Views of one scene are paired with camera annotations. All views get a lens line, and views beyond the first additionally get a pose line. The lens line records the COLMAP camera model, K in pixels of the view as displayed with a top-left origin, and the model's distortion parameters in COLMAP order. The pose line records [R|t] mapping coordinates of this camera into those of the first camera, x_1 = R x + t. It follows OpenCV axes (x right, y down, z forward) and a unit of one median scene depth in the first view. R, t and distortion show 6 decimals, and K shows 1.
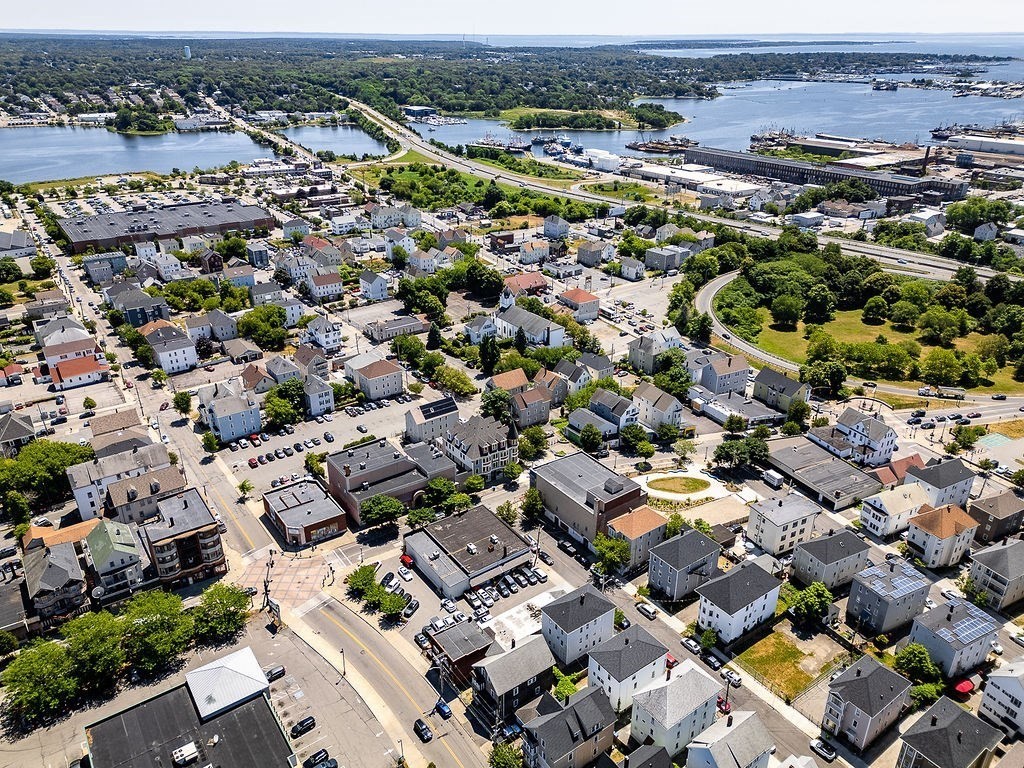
lens RADIAL K [[715.1, 0, 503.6], [0, 715.1, 387.8], [0, 0, 1]] dist [0.059449, -0.051429]
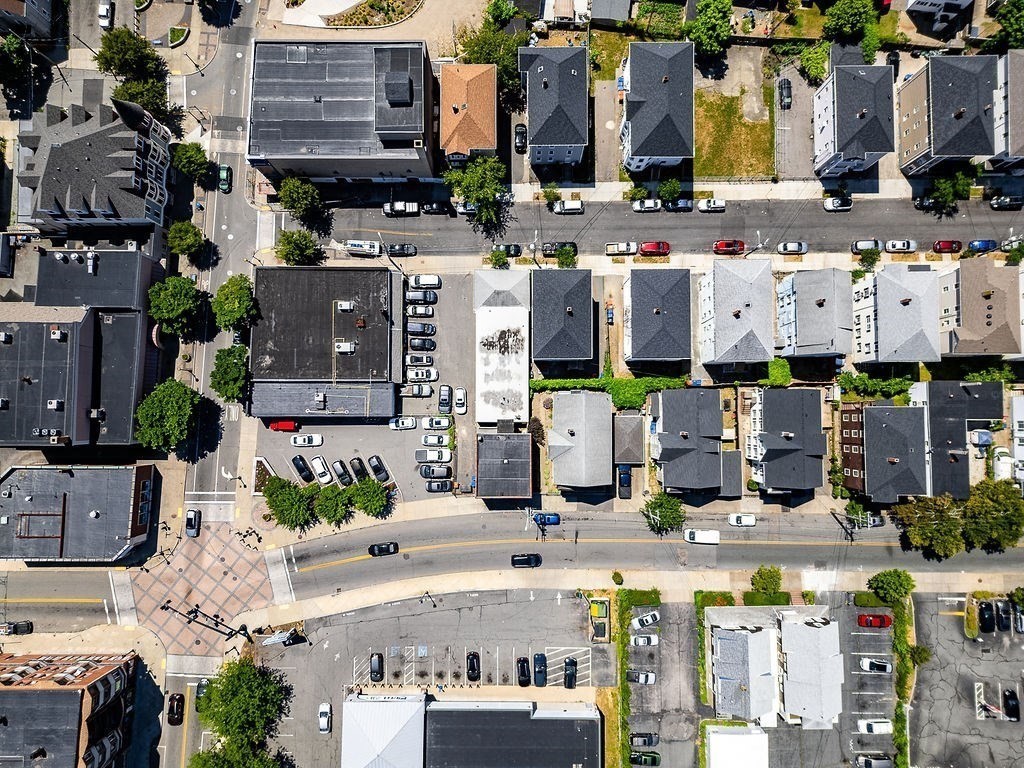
lens RADIAL K [[715.1, 0, 503.6], [0, 715.1, 387.8], [0, 0, 1]] dist [0.059449, -0.051429]
pose [[0.576815, -0.815889, 0.040132, -0.010830], [0.360992, 0.298668, 0.883449, -0.175134], [-0.732782, -0.495099, 0.466805, 0.359143]]
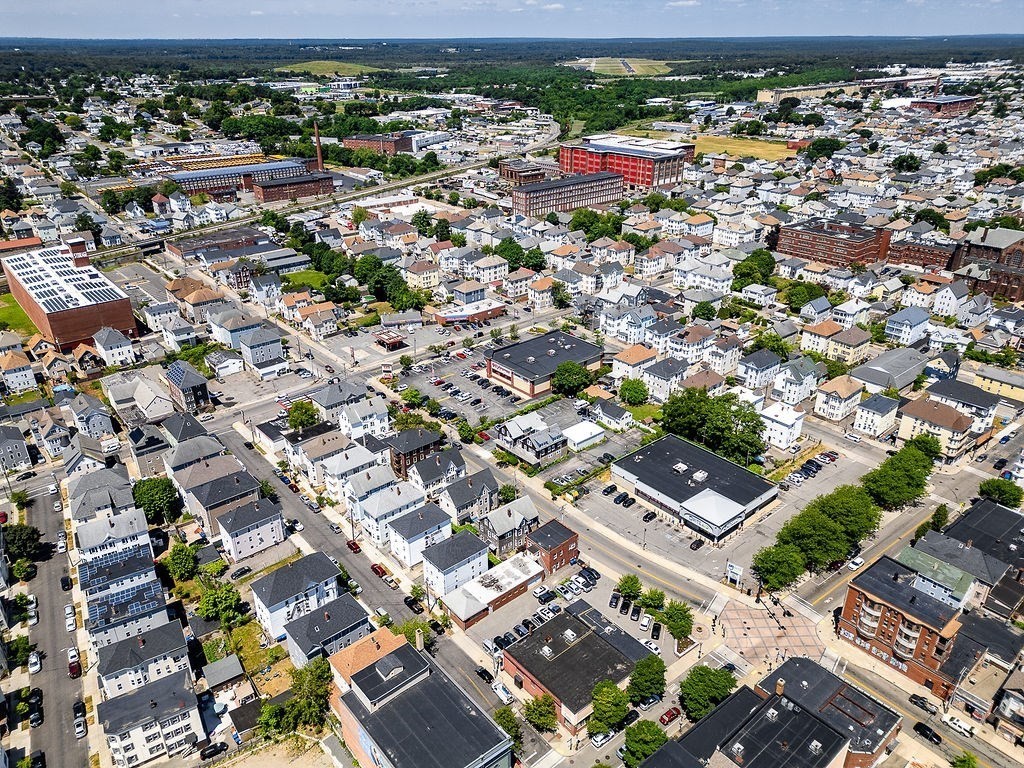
lens RADIAL K [[715.4, 0, 515.1], [0, 715.4, 385.3], [0, 0, 1]] dist [0.083046, -0.091962]
pose [[-0.995166, 0.047618, -0.085885, 0.050826], [-0.037695, 0.622349, 0.781832, -0.395094], [0.090680, 0.781290, -0.617545, 0.804826]]
